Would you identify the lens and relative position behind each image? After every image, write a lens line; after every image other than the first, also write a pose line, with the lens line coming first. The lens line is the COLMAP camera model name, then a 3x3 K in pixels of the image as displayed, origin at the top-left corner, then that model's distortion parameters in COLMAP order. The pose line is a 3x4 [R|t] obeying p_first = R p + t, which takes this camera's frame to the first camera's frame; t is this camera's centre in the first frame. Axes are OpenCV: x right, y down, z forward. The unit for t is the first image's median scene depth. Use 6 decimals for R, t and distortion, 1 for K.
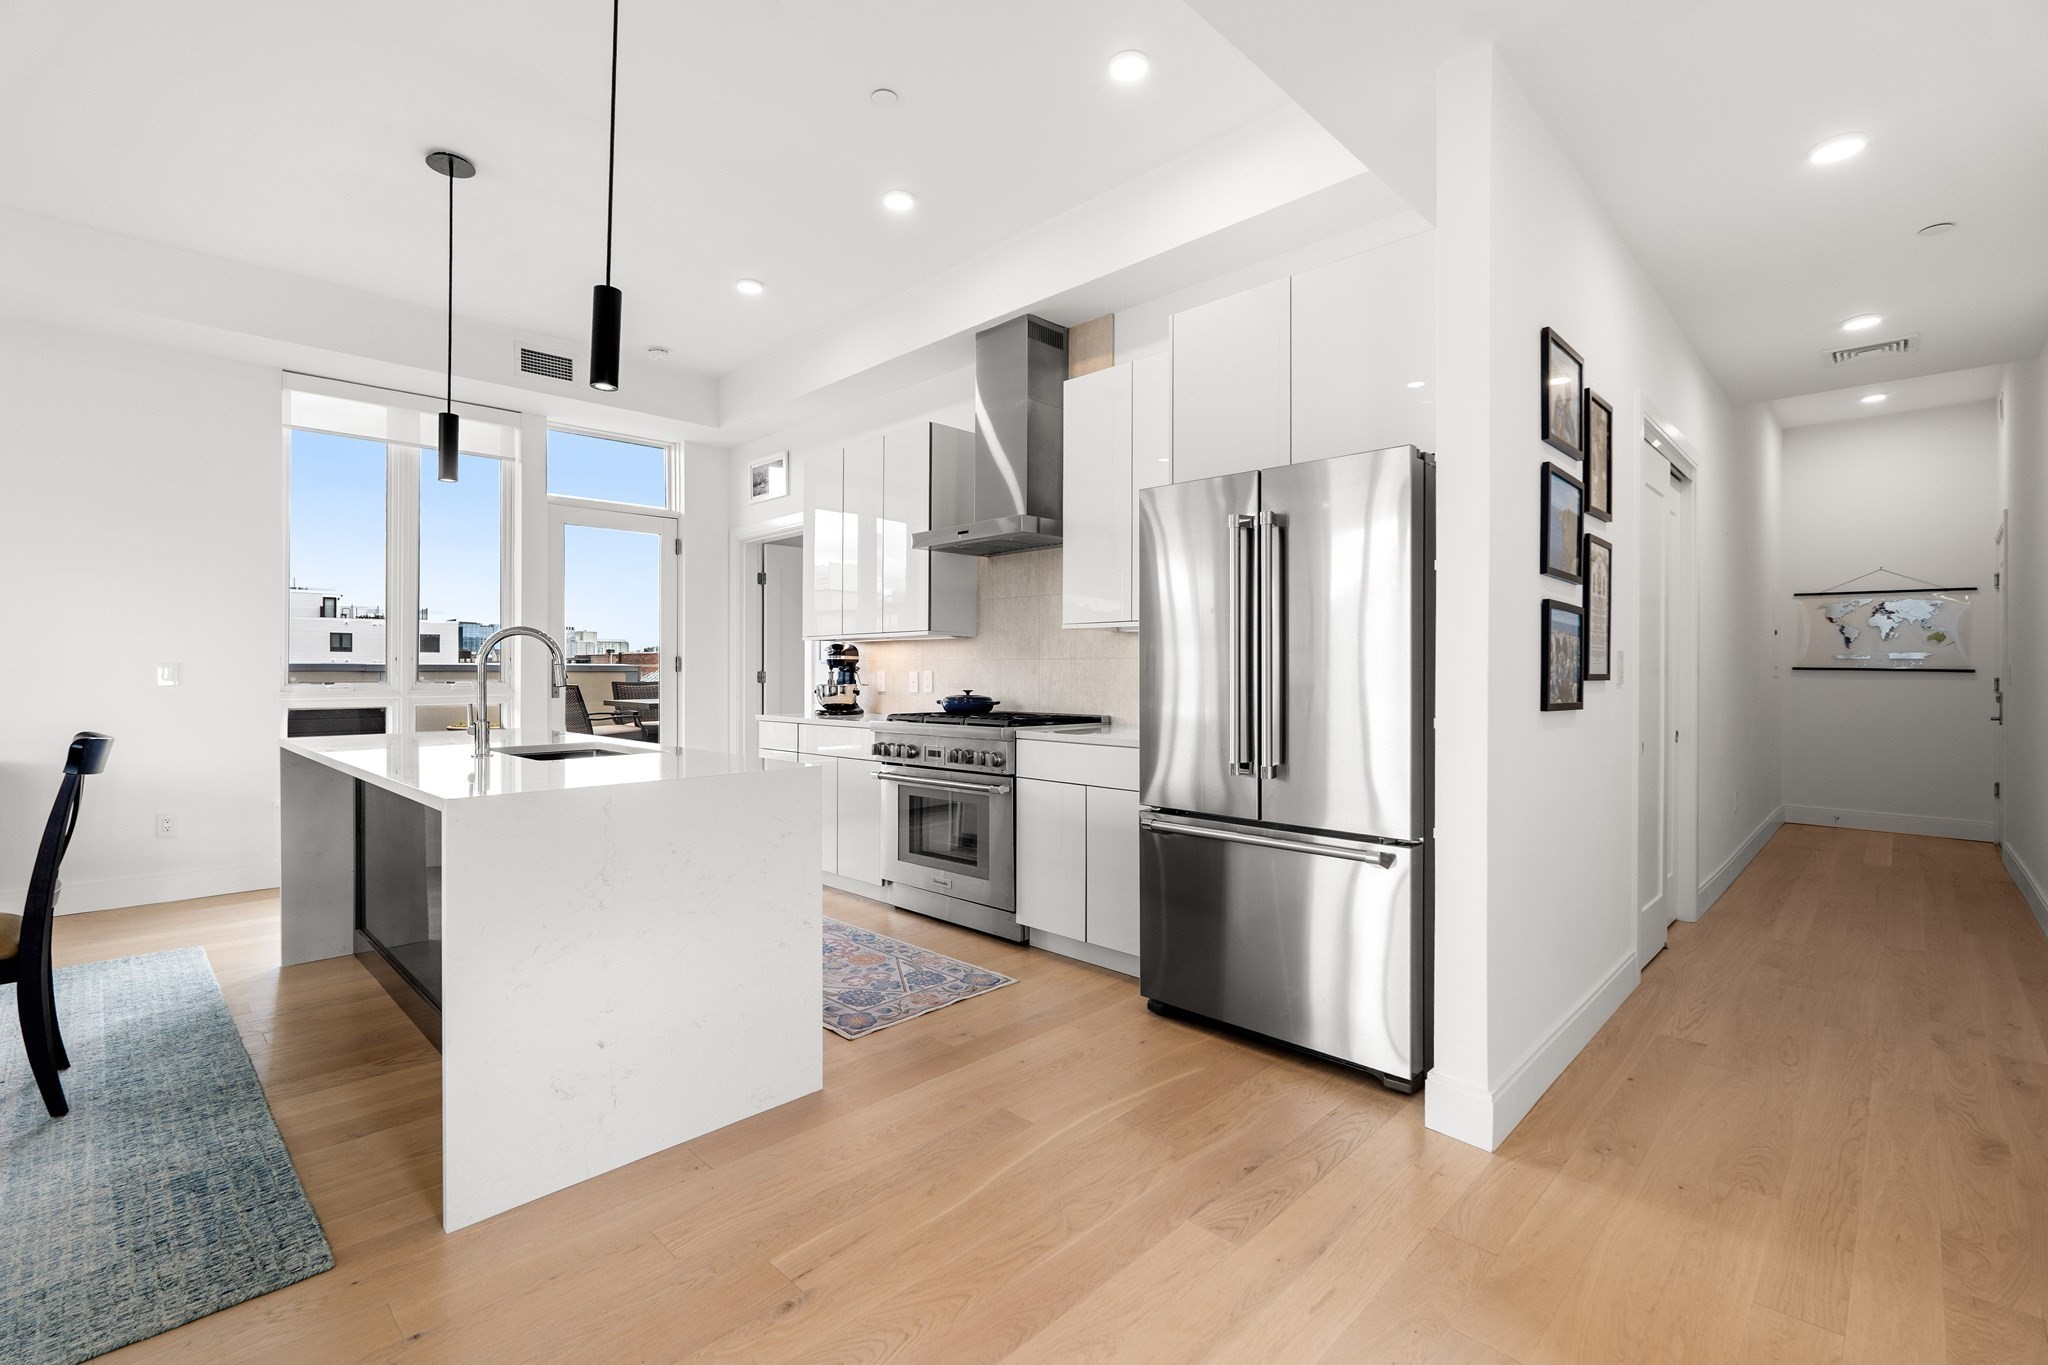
lens RADIAL K [[917.3, 0, 1022.2], [0, 917.3, 664.5], [0, 0, 1]] dist [-0.008251, 0.001405]
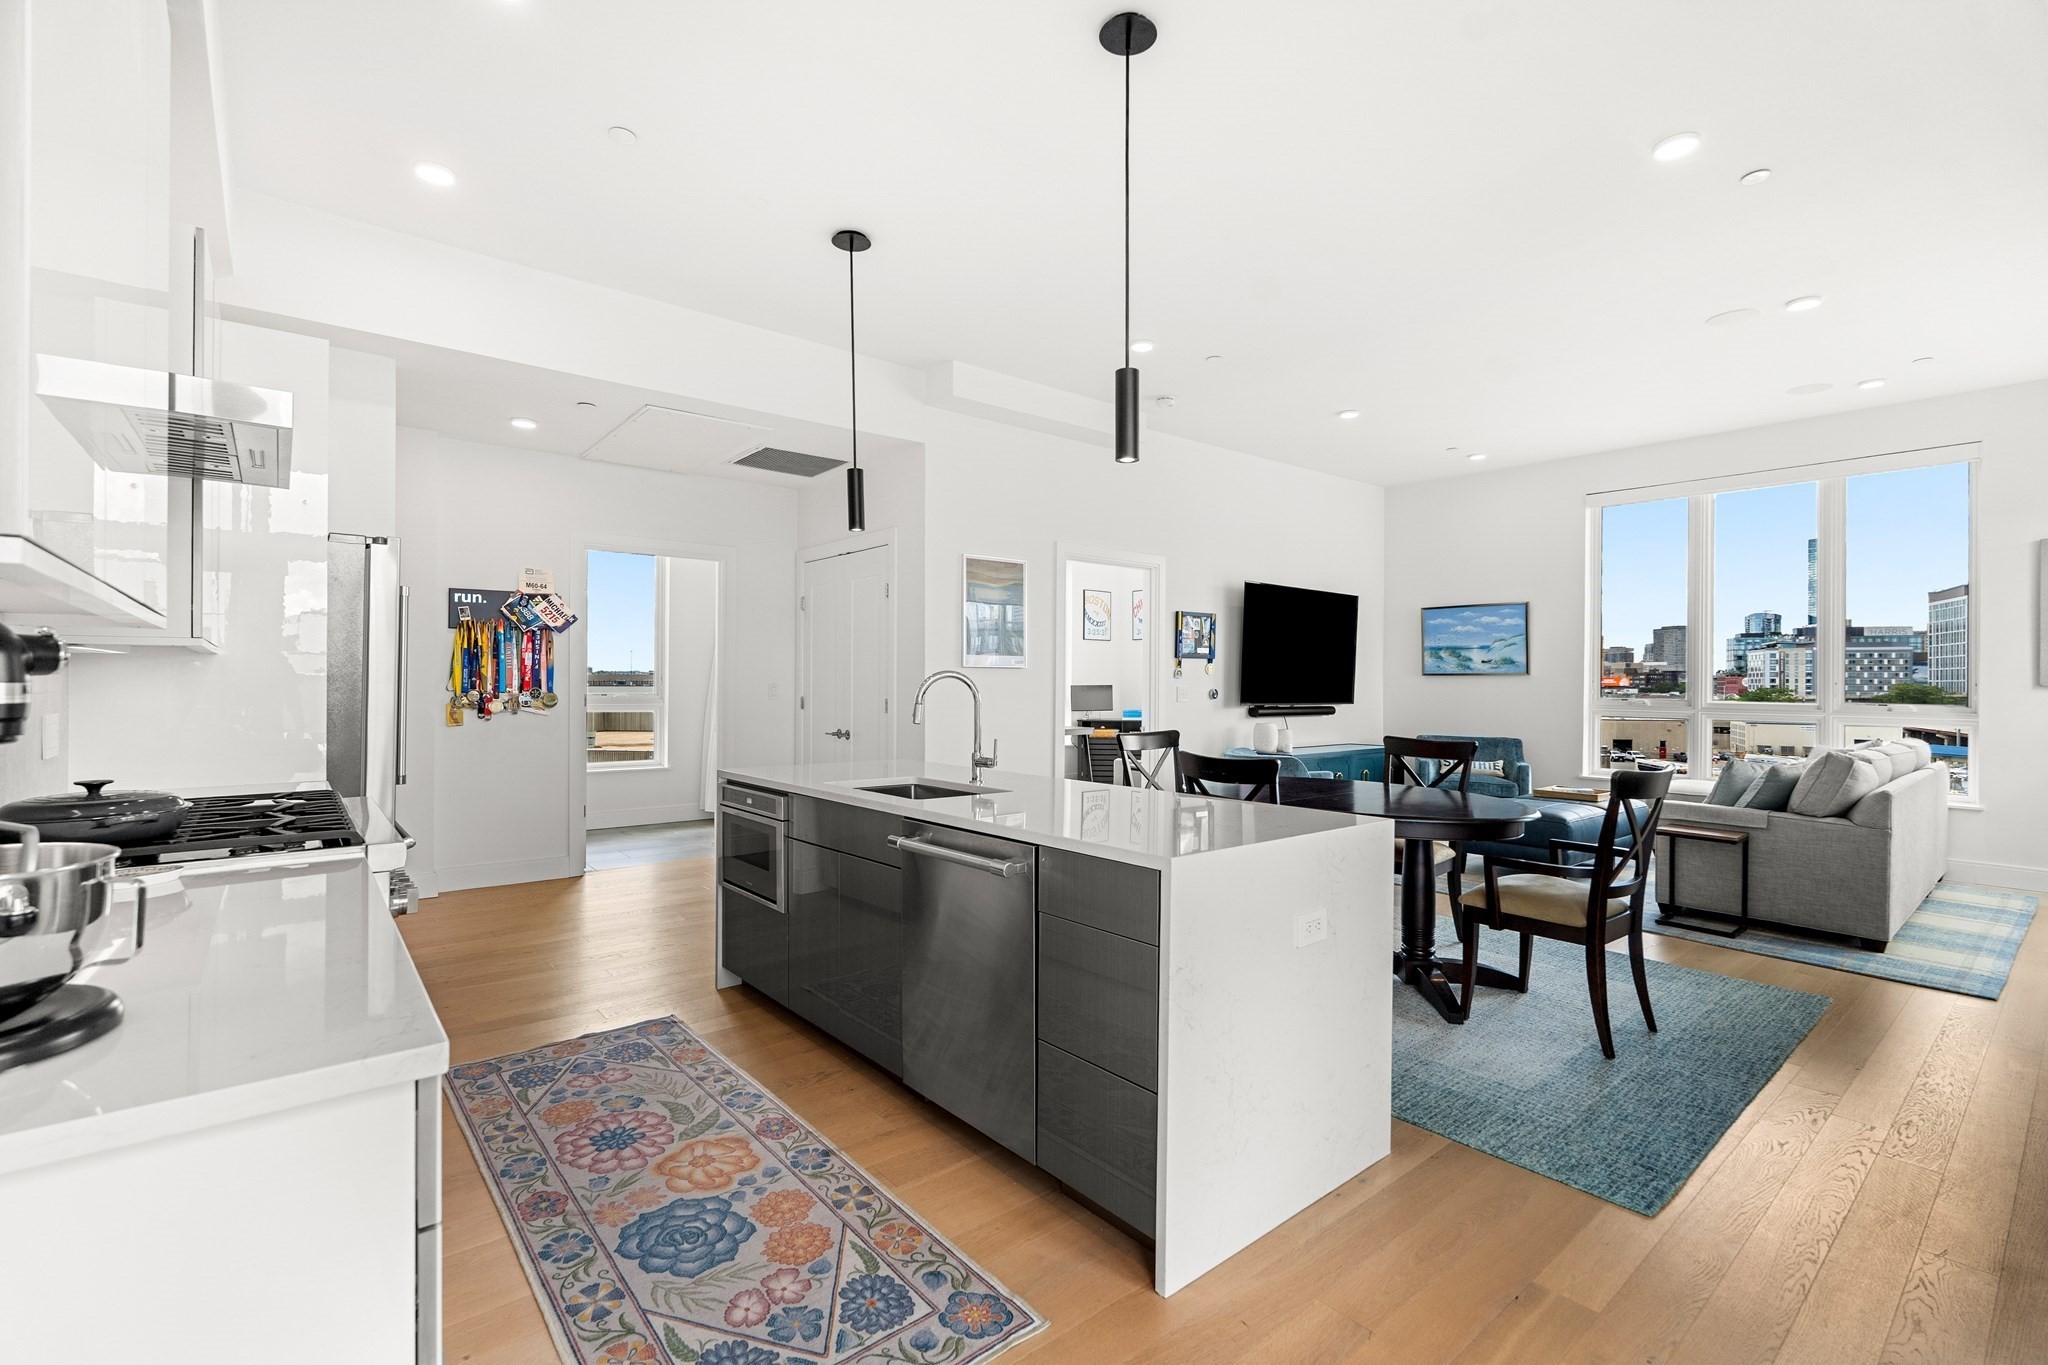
lens RADIAL K [[917.3, 0, 1007.4], [0, 917.3, 674.7], [0, 0, 1]] dist [-0.008251, 0.001405]
pose [[-0.993387, -0.007370, 0.114576, -0.559951], [-0.010057, 0.999687, -0.022889, -0.005375], [-0.114371, -0.023890, -0.993151, 1.597834]]
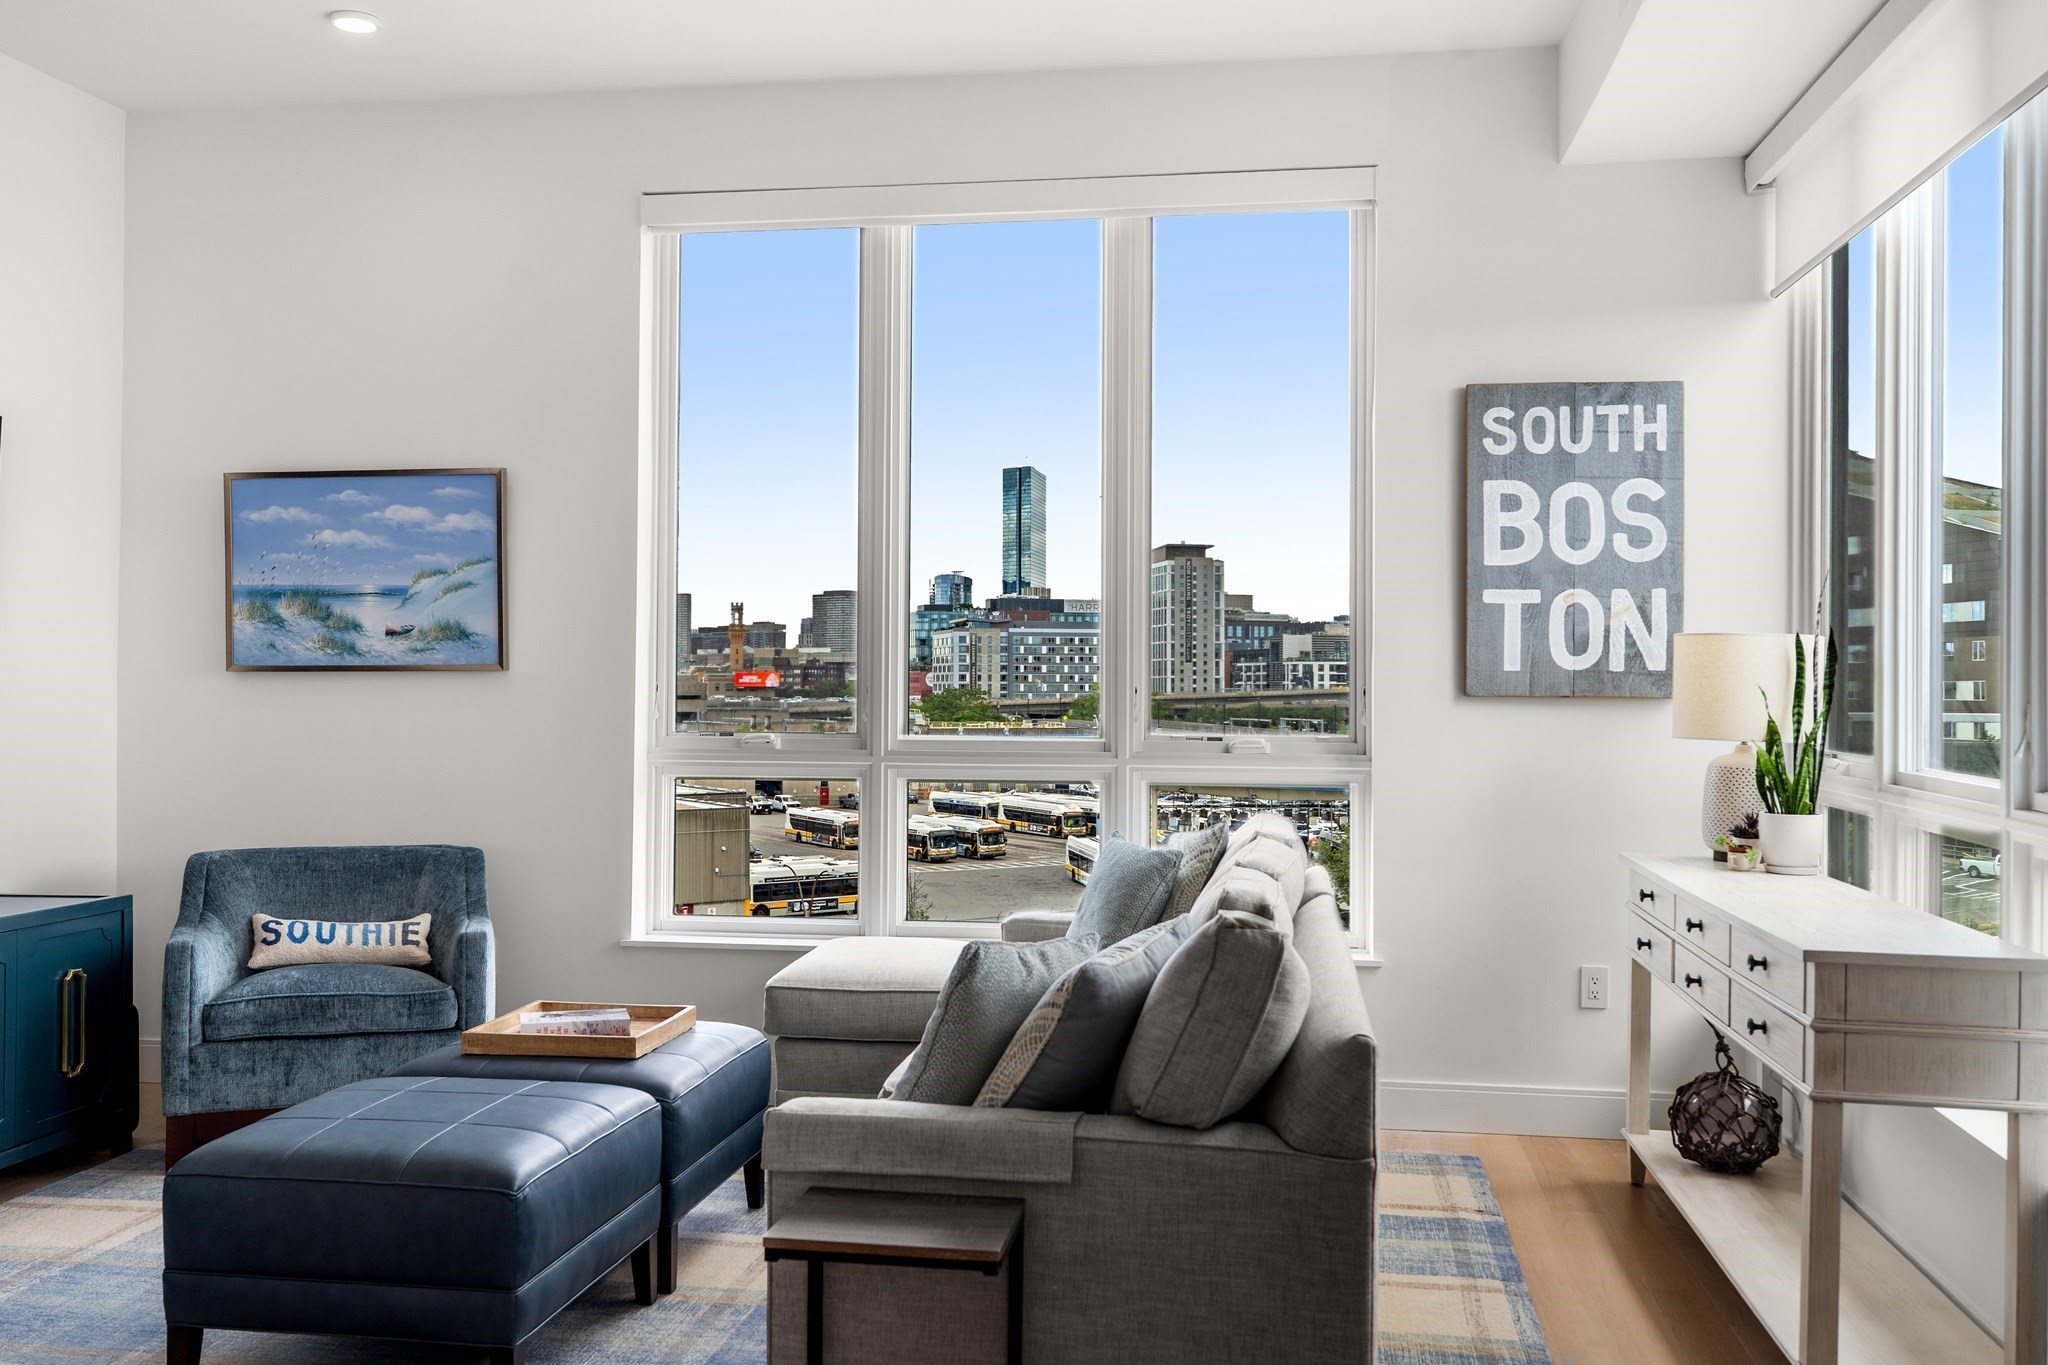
lens RADIAL K [[1773.6, 0, 1036.9], [0, 1773.6, 655.0], [0, 0, 1]] dist [-0.006377, 0.024119]
pose [[-0.810315, -0.011981, -0.585872, -0.983449], [0.007643, 0.999490, -0.031011, -0.027447], [0.585945, -0.029606, -0.809810, 0.866559]]
